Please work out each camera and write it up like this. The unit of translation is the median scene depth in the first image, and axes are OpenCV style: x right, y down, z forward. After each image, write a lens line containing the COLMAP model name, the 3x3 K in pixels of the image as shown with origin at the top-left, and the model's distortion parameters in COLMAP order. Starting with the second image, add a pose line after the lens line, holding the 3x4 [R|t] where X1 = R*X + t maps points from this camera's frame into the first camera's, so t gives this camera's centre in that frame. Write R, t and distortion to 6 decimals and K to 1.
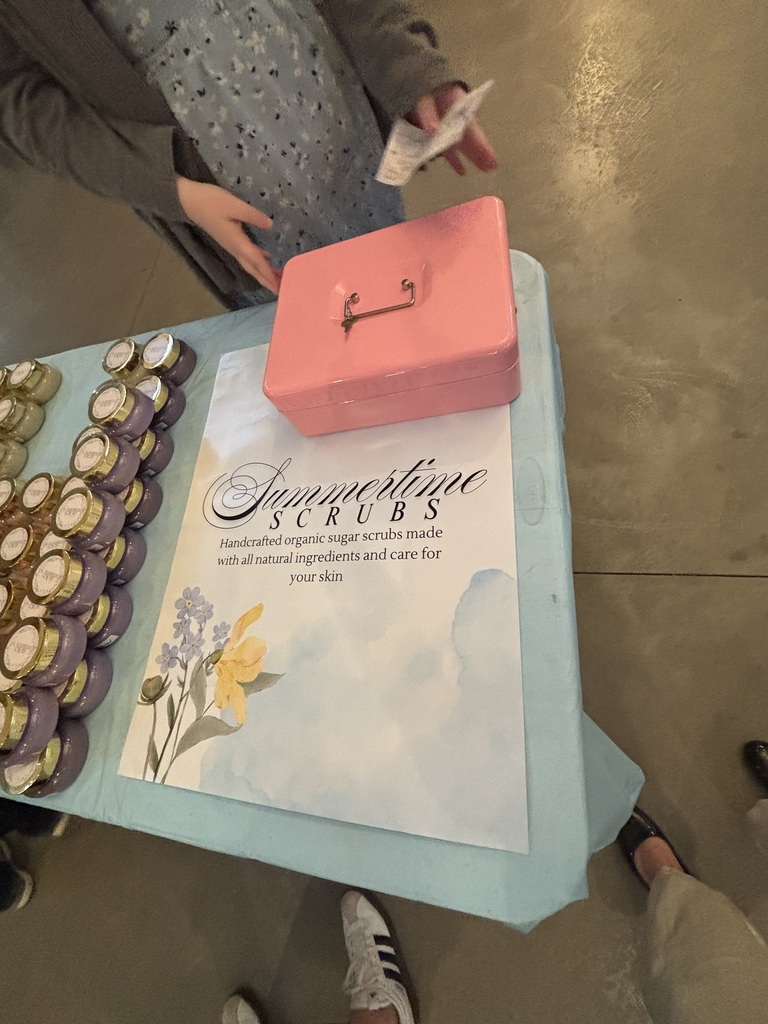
lens RADIAL K [[435.0, 0, 384.3], [0, 435.0, 510.6], [0, 0, 1]] dist [-0.001367, 0.000814]
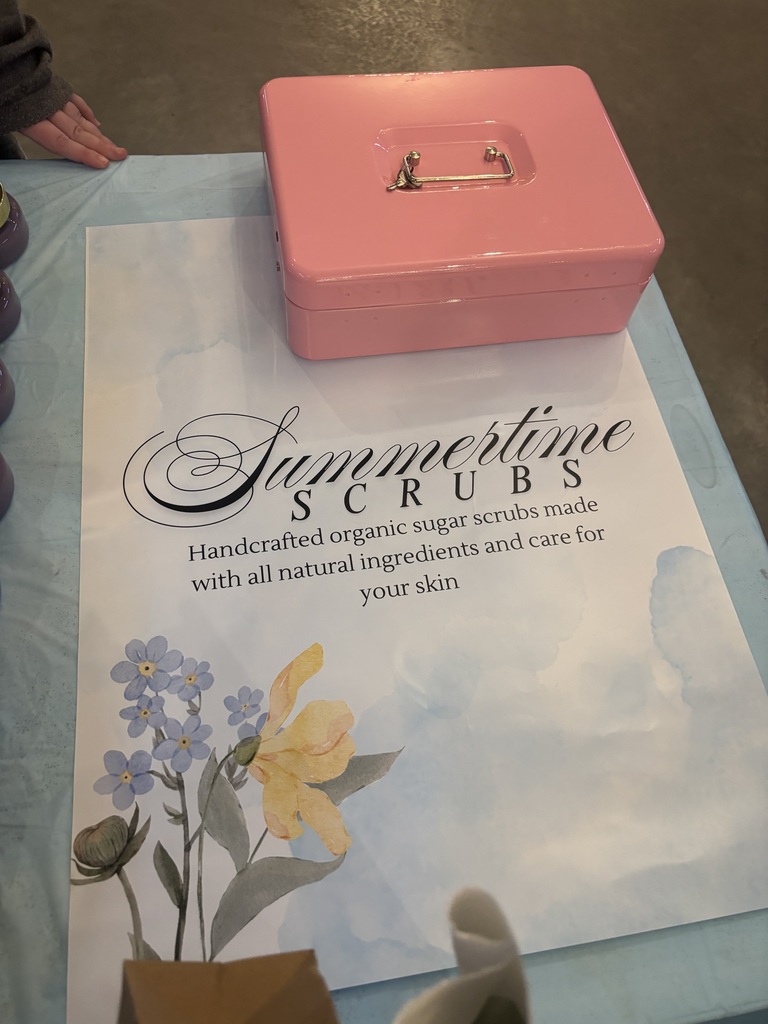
lens RADIAL K [[789.1, 0, 385.2], [0, 789.1, 513.8], [0, 0, 1]] dist [0.024623, -0.022773]
pose [[0.894994, -0.004710, 0.446053, -0.654355], [0.063917, 0.990980, -0.117783, 0.172897], [-0.441475, 0.133926, 0.887223, 0.037646]]
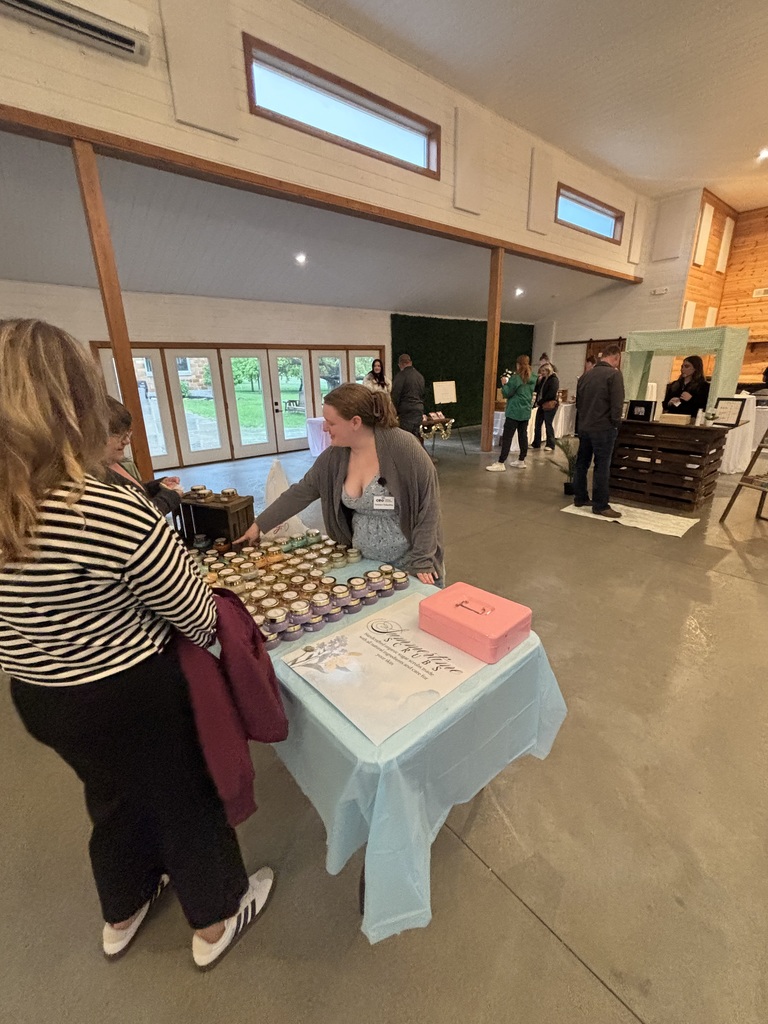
lens RADIAL K [[435.0, 0, 381.5], [0, 435.0, 508.8], [0, 0, 1]] dist [-0.001367, 0.000814]
pose [[0.687669, 0.493733, -0.532296, 0.738703], [-0.723592, 0.526051, -0.446862, 0.828649], [0.059384, 0.692458, 0.719010, -1.430372]]
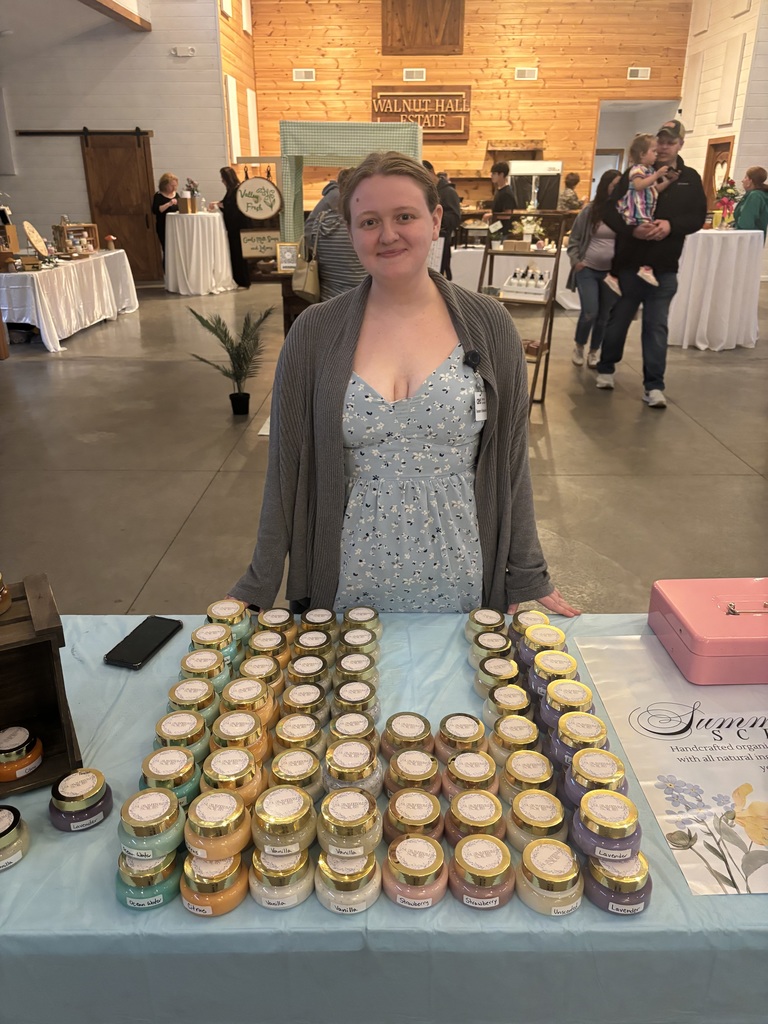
lens RADIAL K [[789.1, 0, 379.3], [0, 789.1, 509.3], [0, 0, 1]] dist [0.024623, -0.022773]
pose [[0.943256, 0.266676, 0.197867, -1.885228], [-0.039501, 0.681748, -0.730520, 1.347961], [-0.329708, 0.681252, 0.653597, -0.624533]]
